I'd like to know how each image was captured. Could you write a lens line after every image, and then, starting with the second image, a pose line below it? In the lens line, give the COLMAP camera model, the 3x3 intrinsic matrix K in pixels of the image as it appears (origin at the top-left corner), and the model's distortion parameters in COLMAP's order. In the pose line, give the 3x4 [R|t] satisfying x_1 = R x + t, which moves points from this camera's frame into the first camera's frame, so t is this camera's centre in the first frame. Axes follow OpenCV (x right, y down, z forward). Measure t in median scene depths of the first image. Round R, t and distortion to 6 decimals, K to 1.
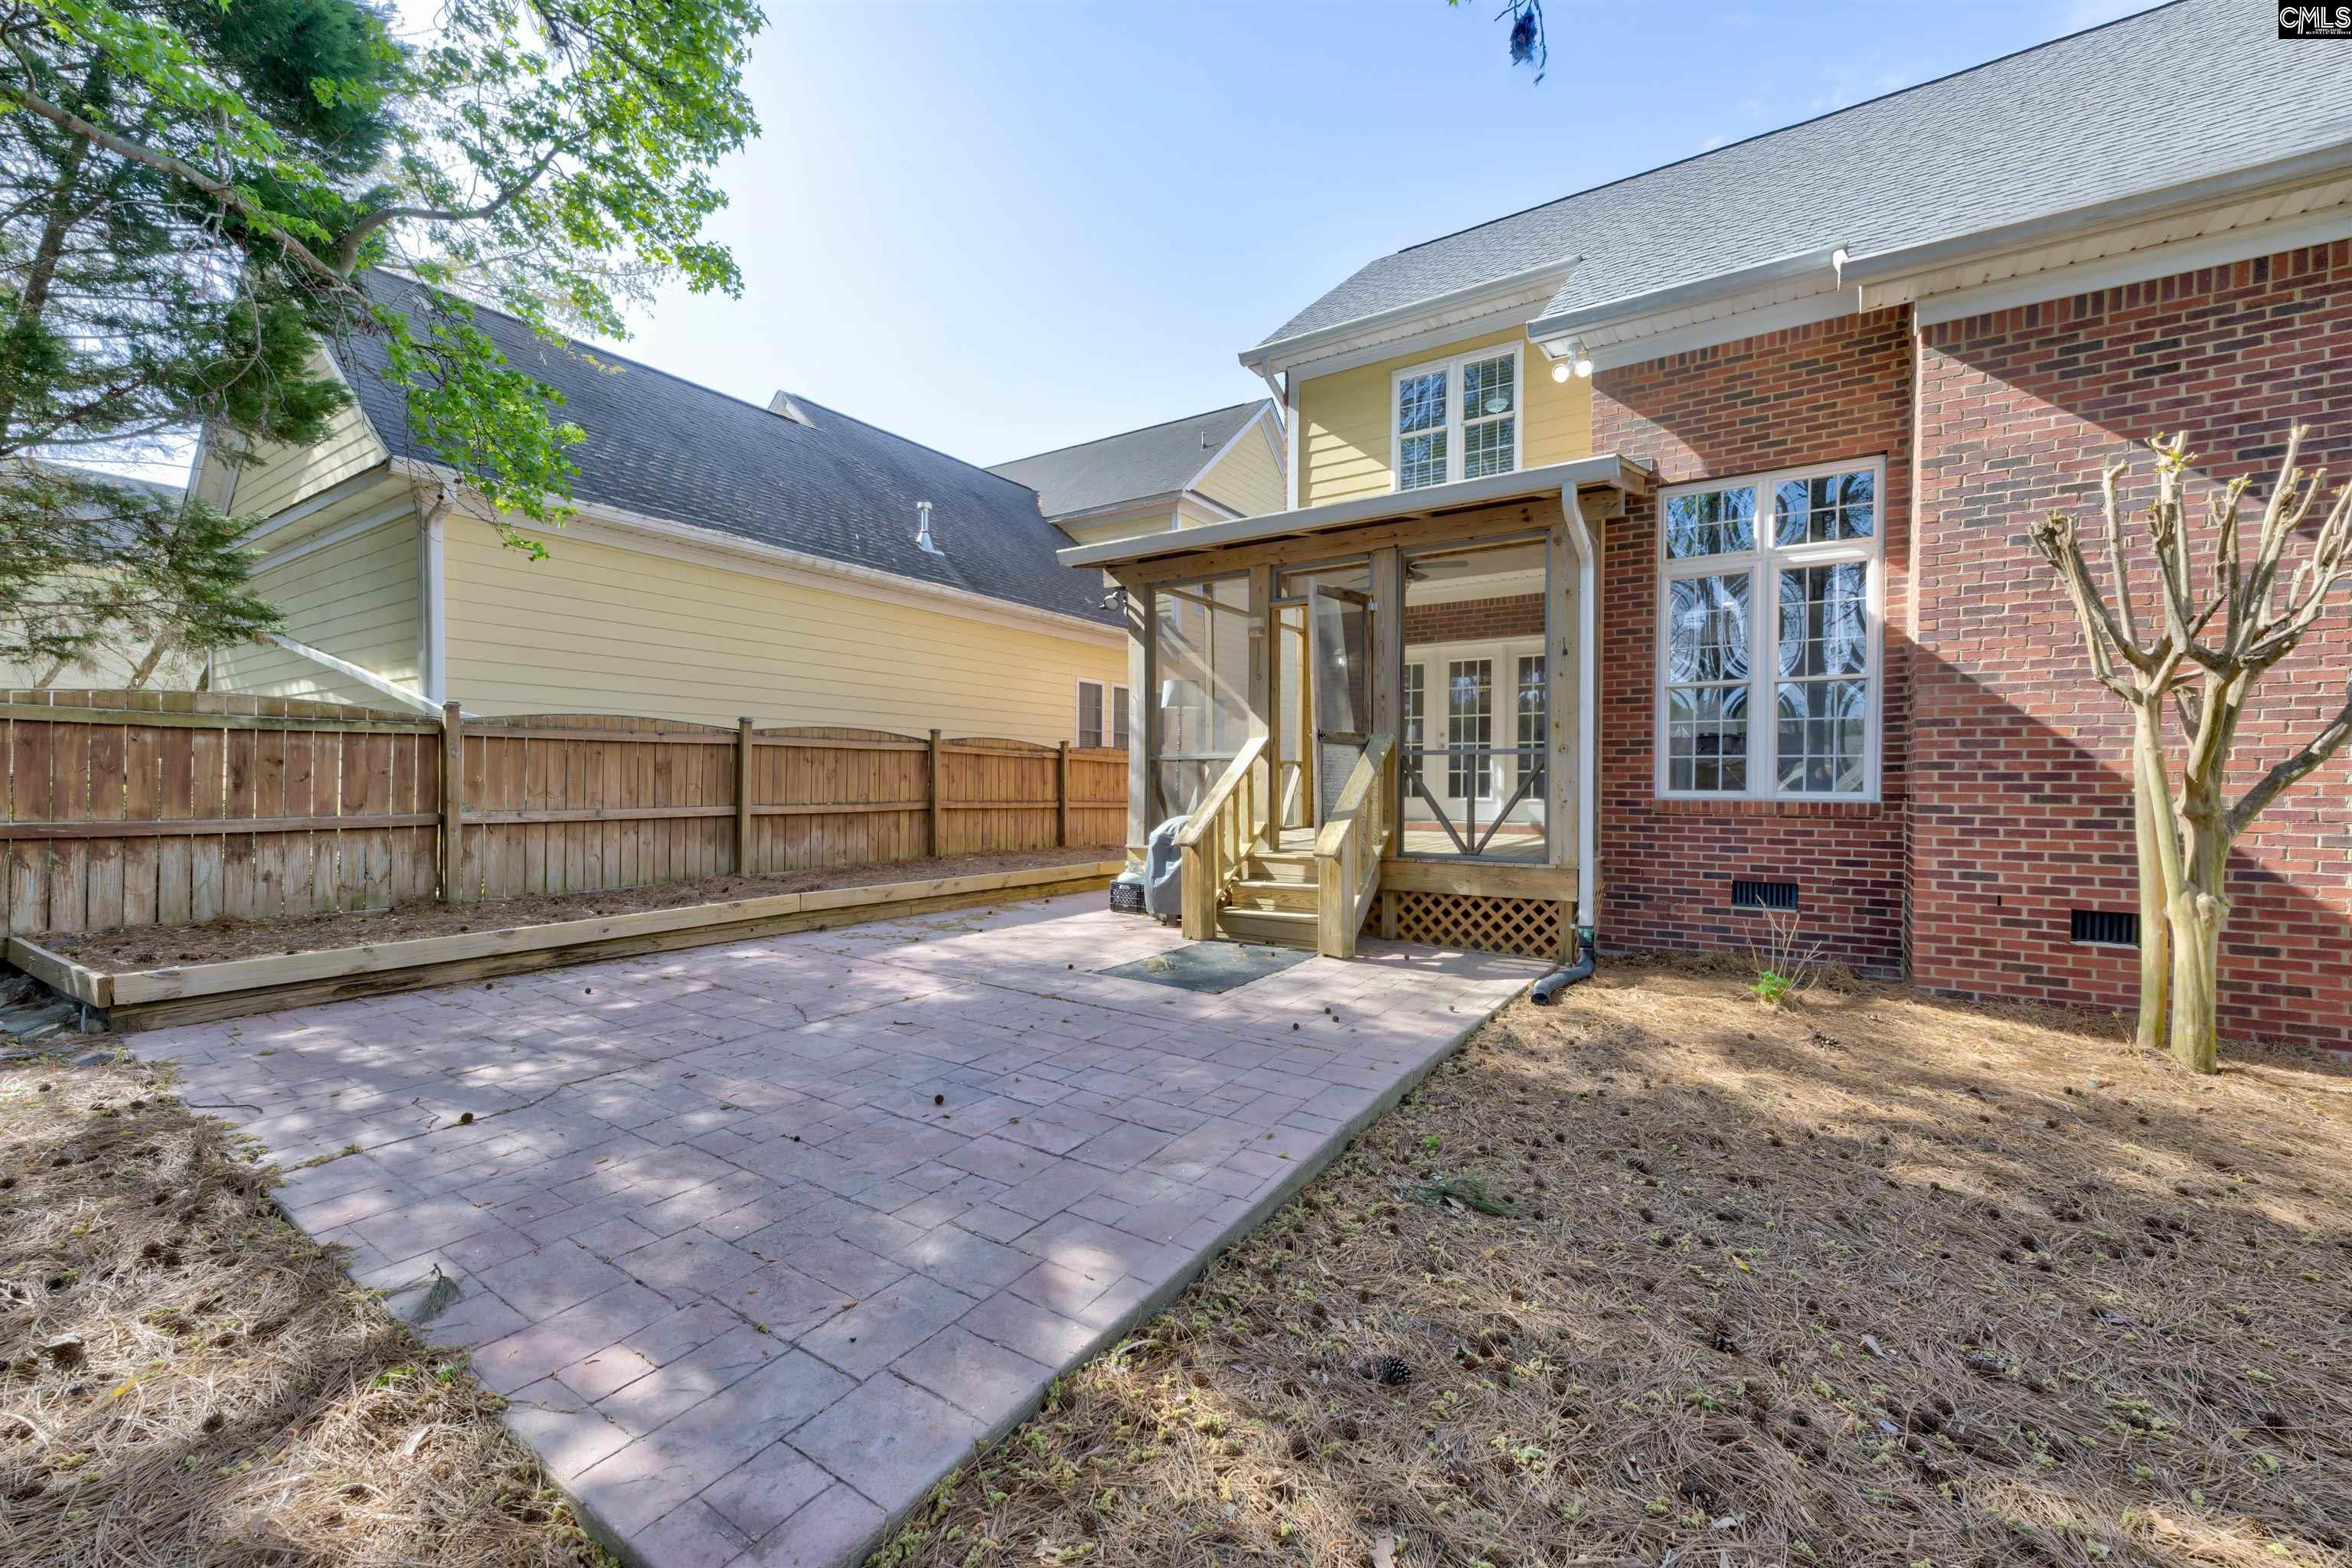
lens RADIAL K [[916.8, 0, 1166.2], [0, 916.8, 790.8], [0, 0, 1]] dist [-0.001159, -0.000081]
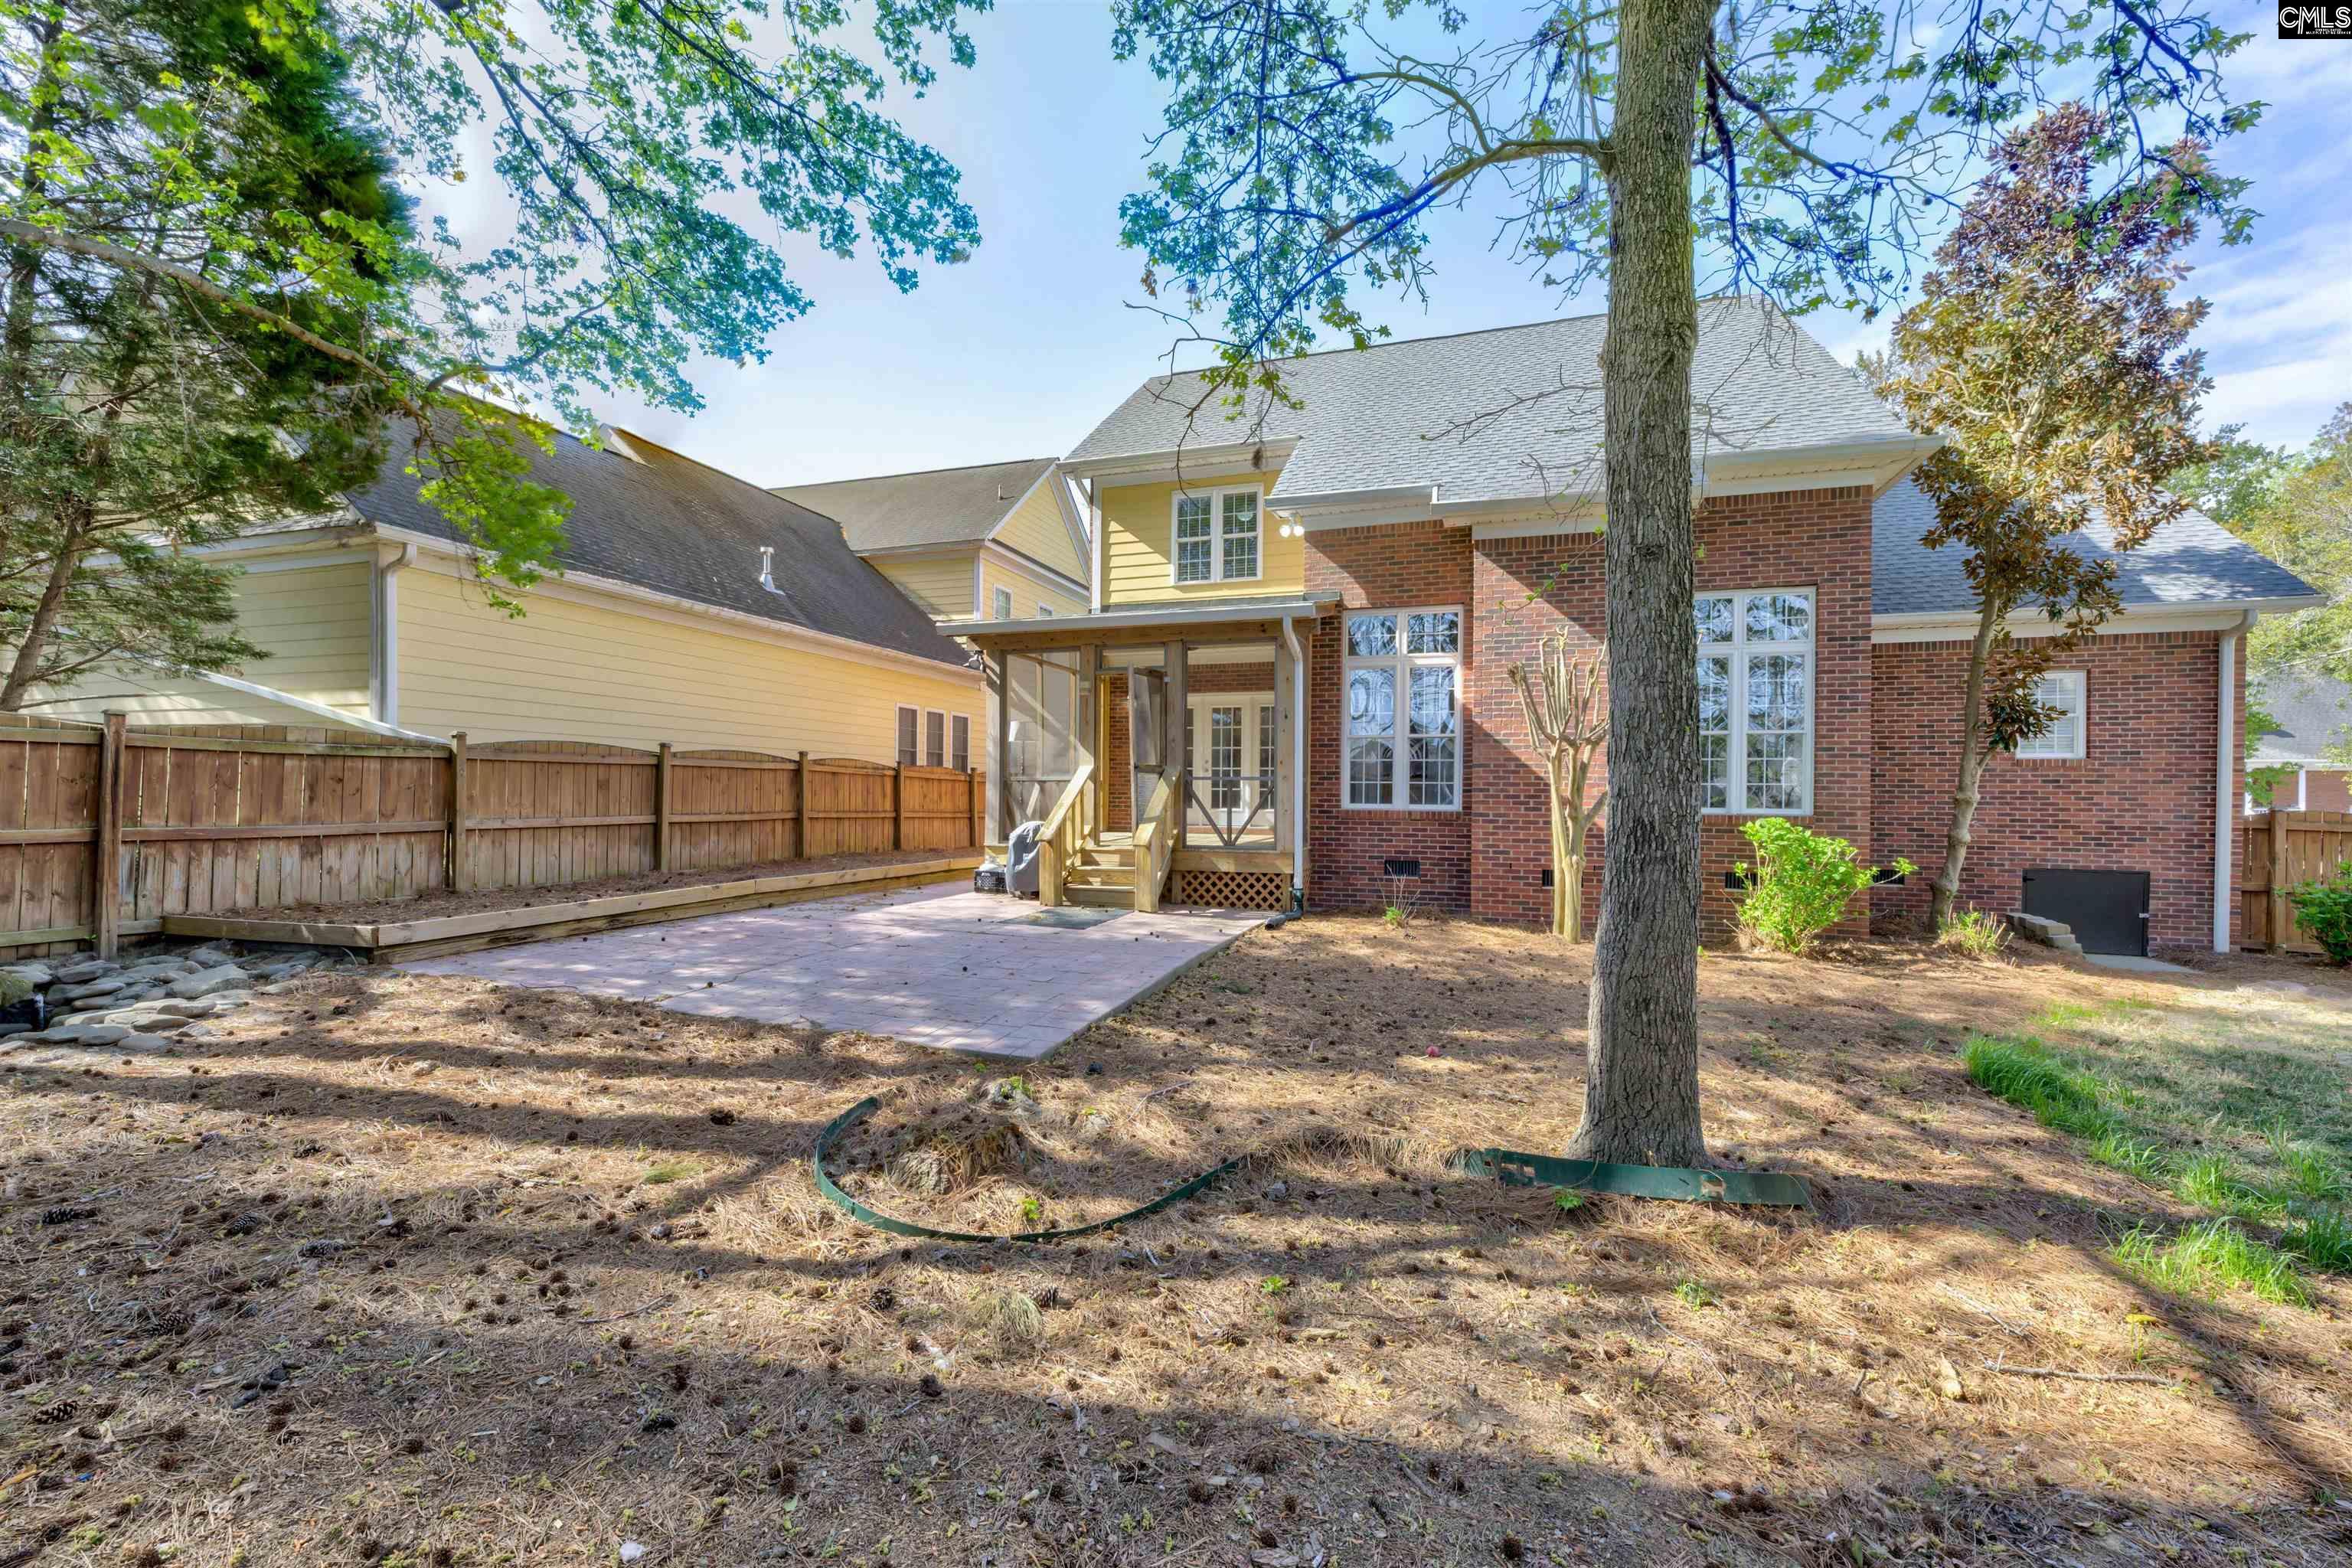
lens RADIAL K [[941.9, 0, 1163.9], [0, 941.9, 791.9], [0, 0, 1]] dist [-0.001327, -0.000135]
pose [[0.966120, 0.004481, 0.258053, -0.166834], [-0.001785, 0.999941, -0.010682, -0.002737], [-0.258086, 0.009859, 0.966072, -0.456794]]
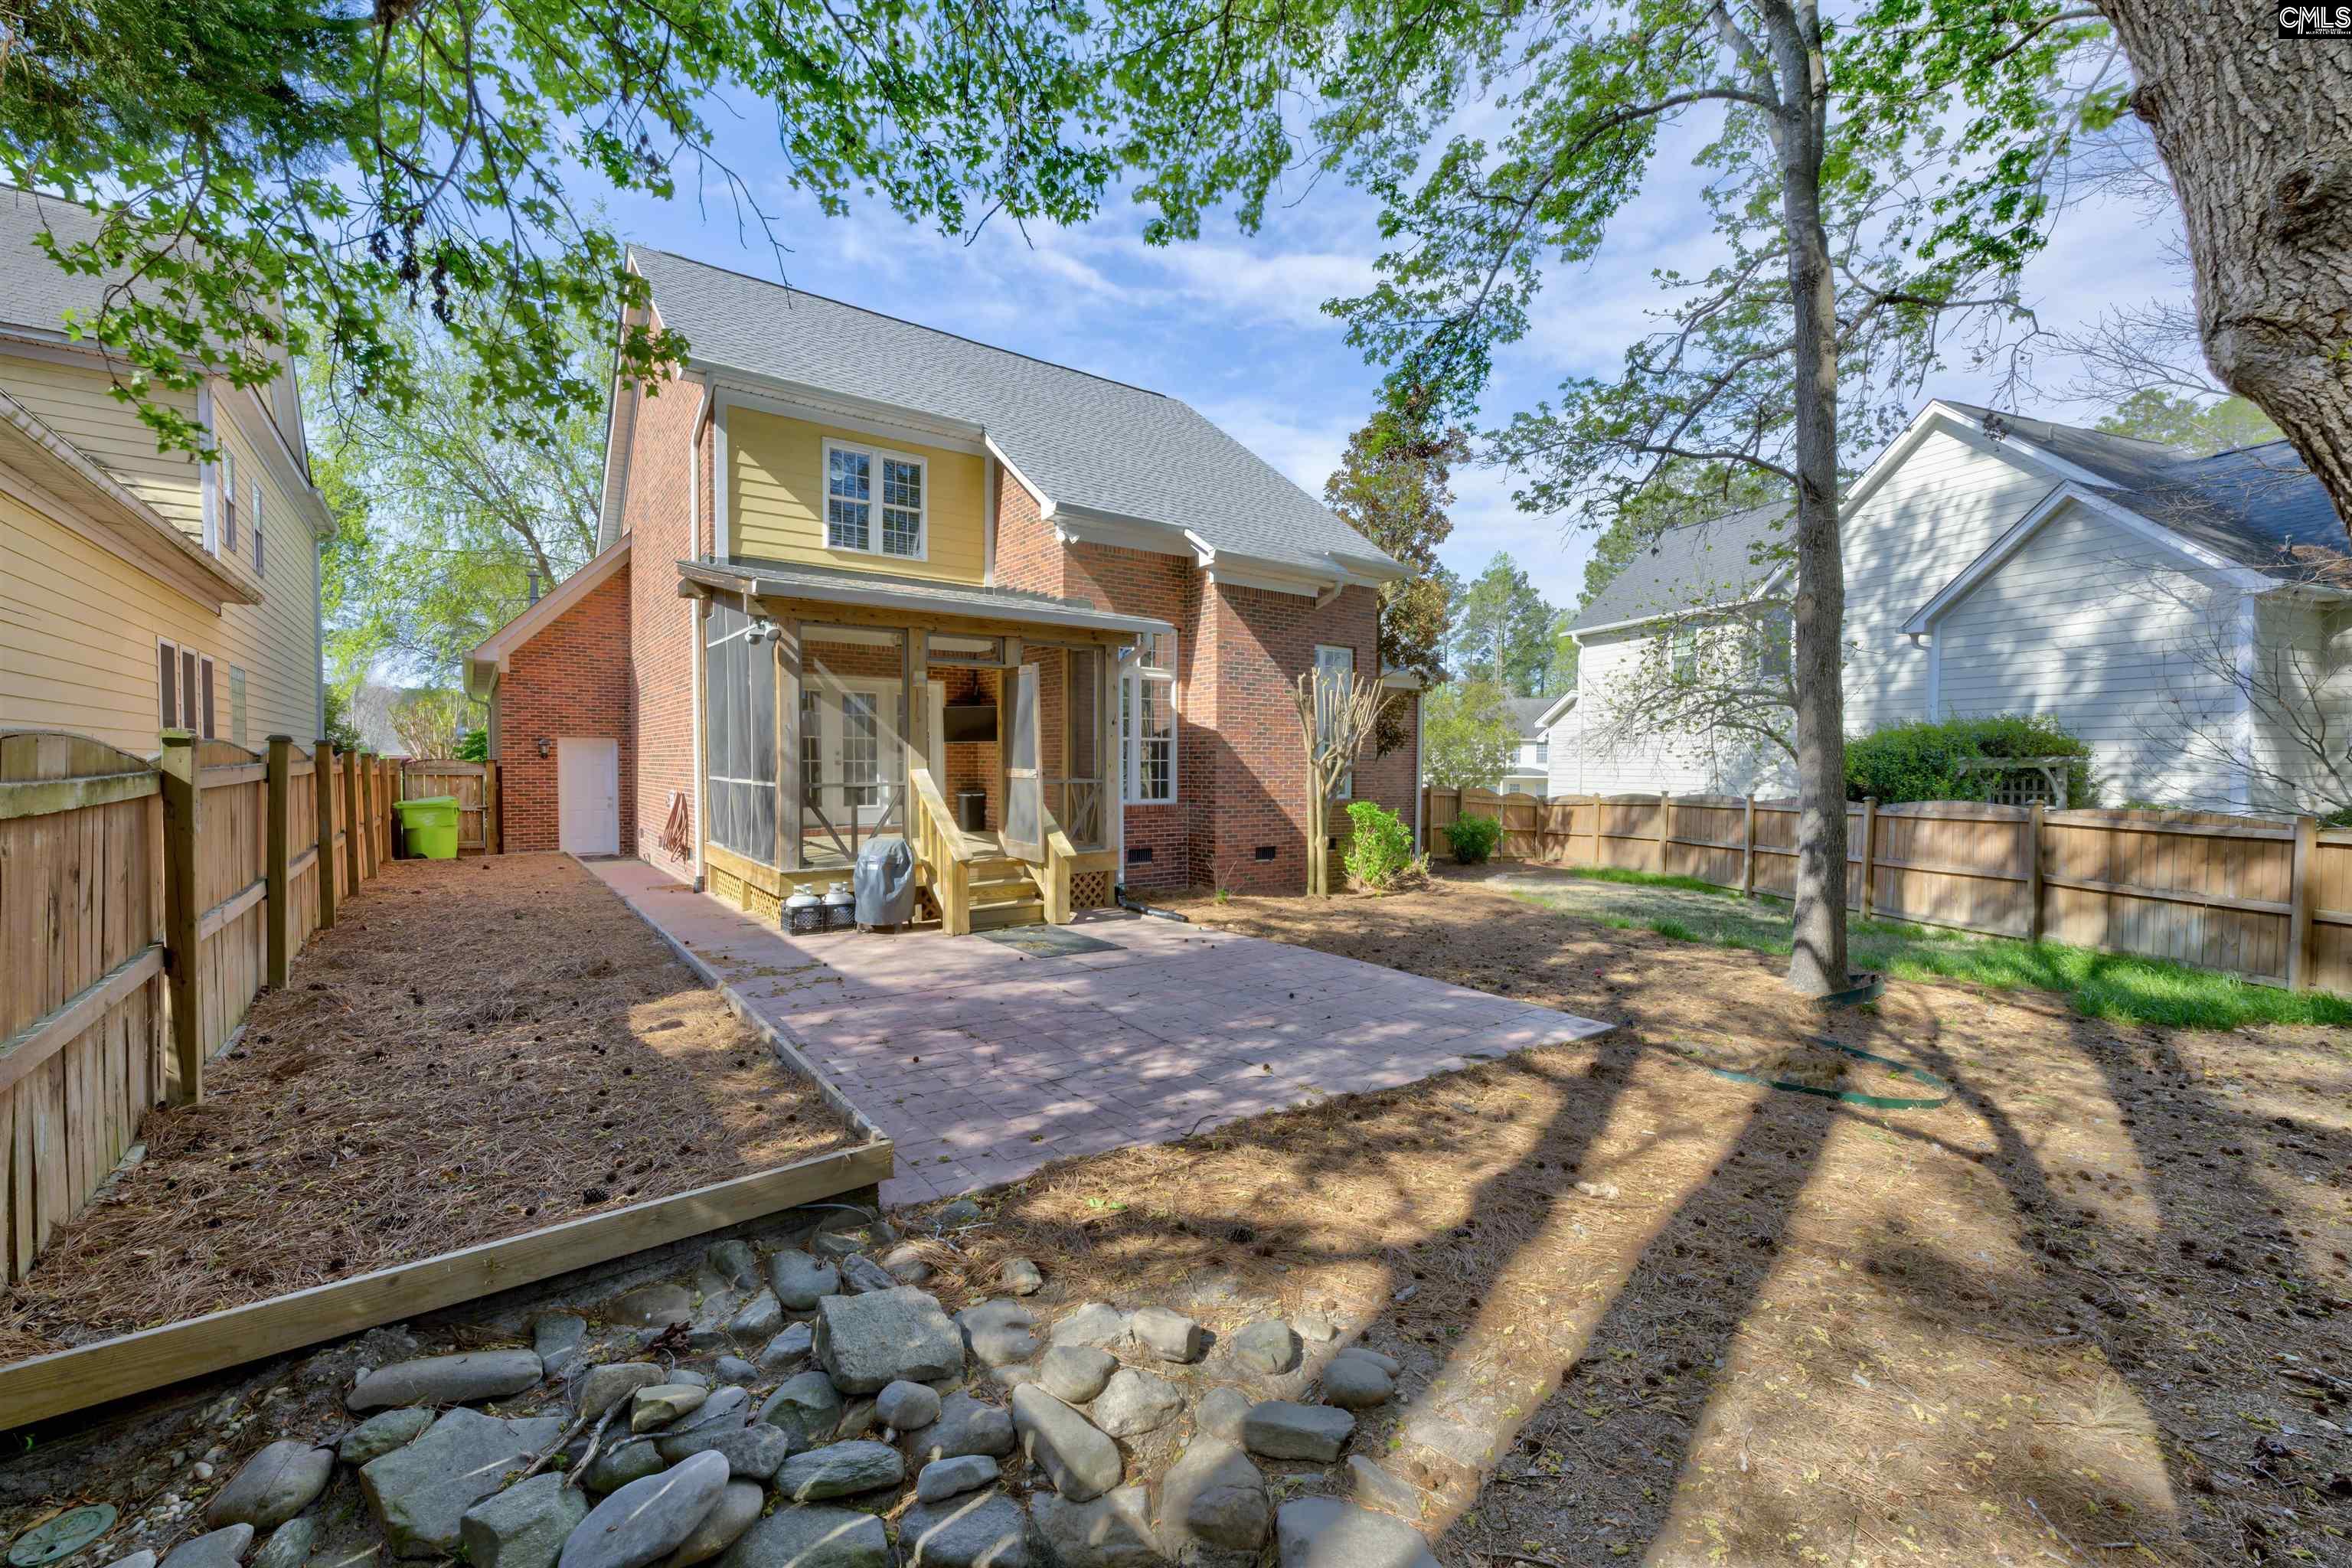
lens RADIAL K [[941.9, 0, 1163.9], [0, 941.9, 791.9], [0, 0, 1]] dist [-0.001327, -0.000135]
pose [[0.351778, -0.032721, 0.935511, -1.001807], [0.006975, 0.999453, 0.032335, -0.069371], [-0.936057, -0.004850, 0.351814, 0.262033]]
